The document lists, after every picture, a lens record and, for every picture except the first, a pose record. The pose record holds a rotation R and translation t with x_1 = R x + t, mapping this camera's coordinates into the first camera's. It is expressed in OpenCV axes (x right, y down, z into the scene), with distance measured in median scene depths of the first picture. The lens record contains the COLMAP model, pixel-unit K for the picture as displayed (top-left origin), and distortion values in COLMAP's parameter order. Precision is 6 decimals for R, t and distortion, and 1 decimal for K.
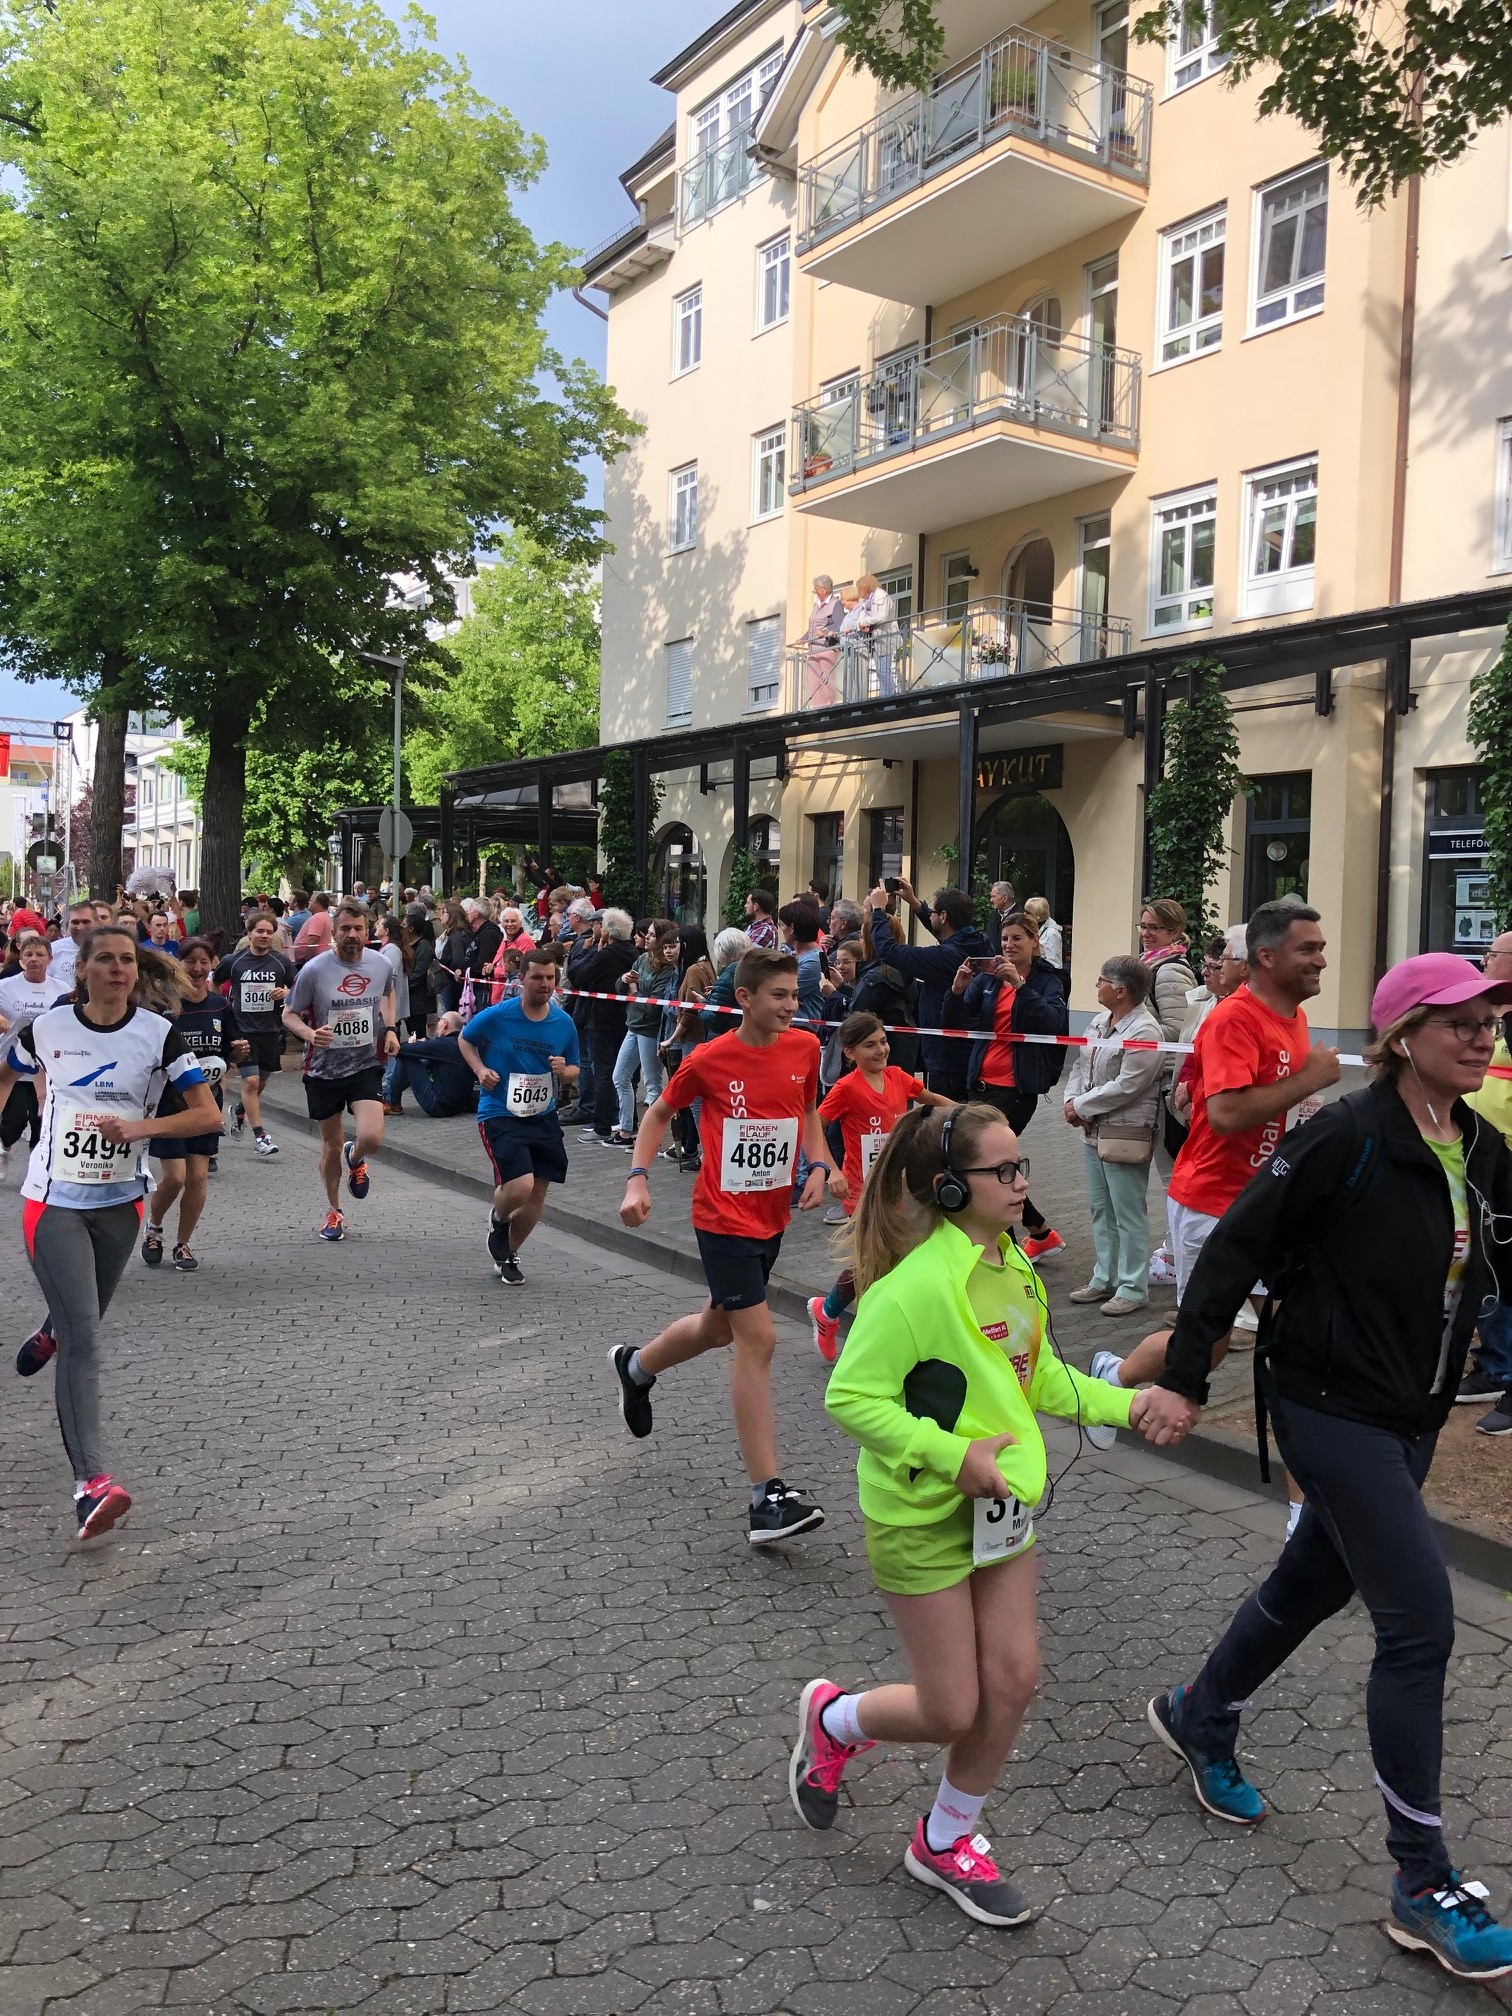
lens RADIAL K [[1642.4, 0, 753.6], [0, 1642.4, 1002.0], [0, 0, 1]] dist [-0.005964, -0.000227]
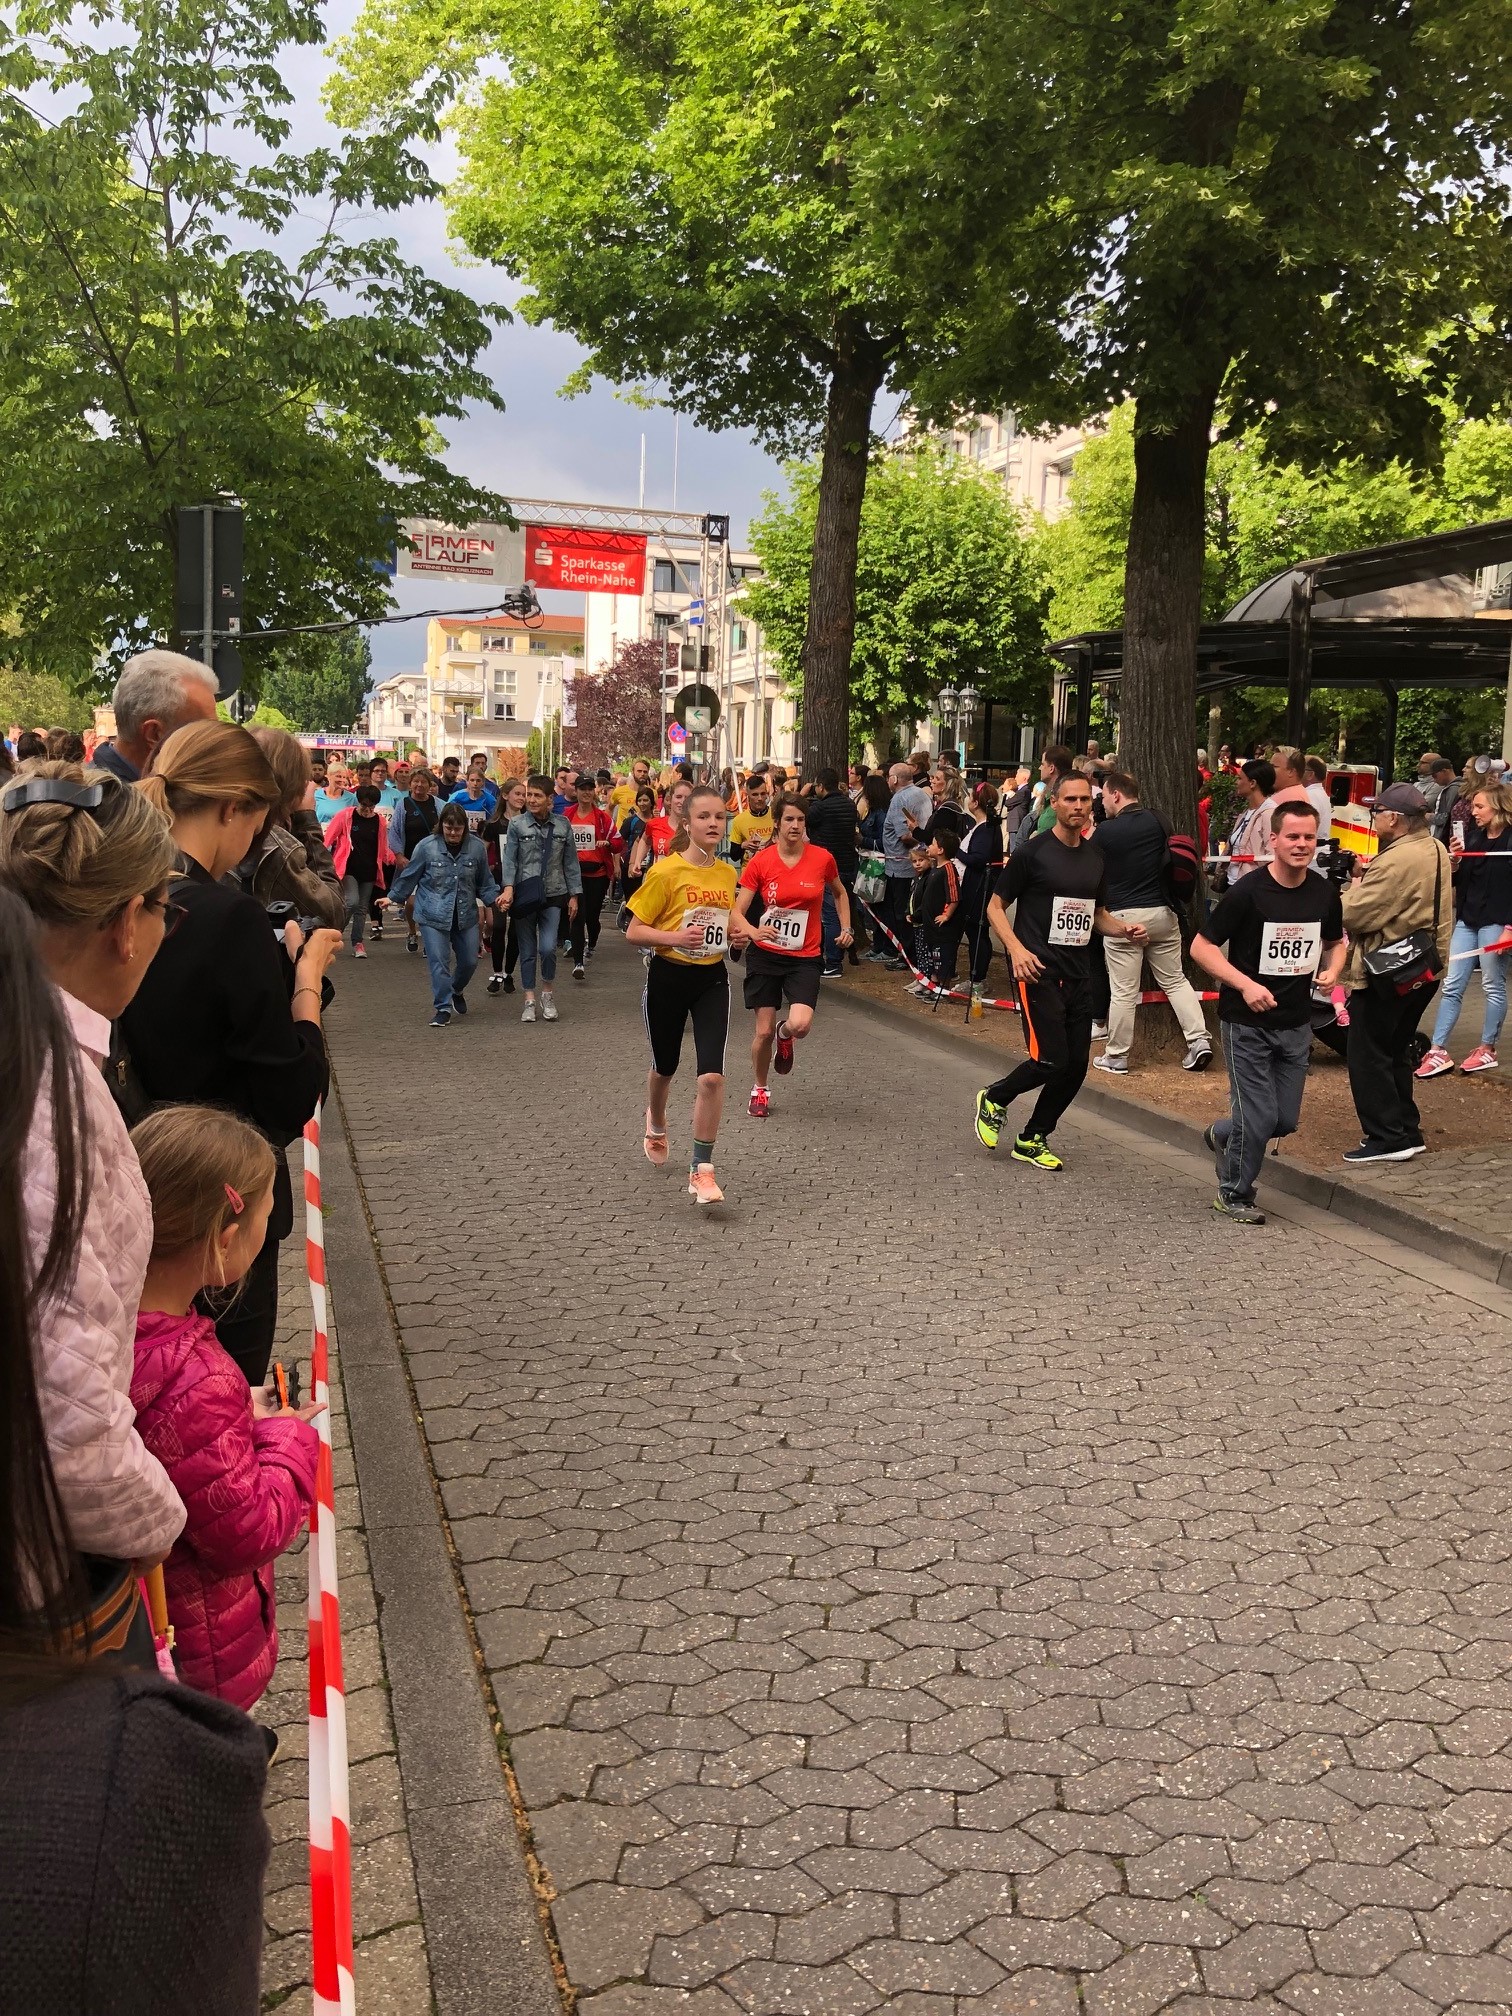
lens RADIAL K [[1642.4, 0, 758.5], [0, 1642.4, 1009.5], [0, 0, 1]] dist [-0.005964, -0.000227]
pose [[0.964308, 0.024085, -0.263684, -0.125304], [-0.002421, 0.996615, 0.082176, -0.010217], [0.264771, -0.078604, 0.961102, 0.183894]]
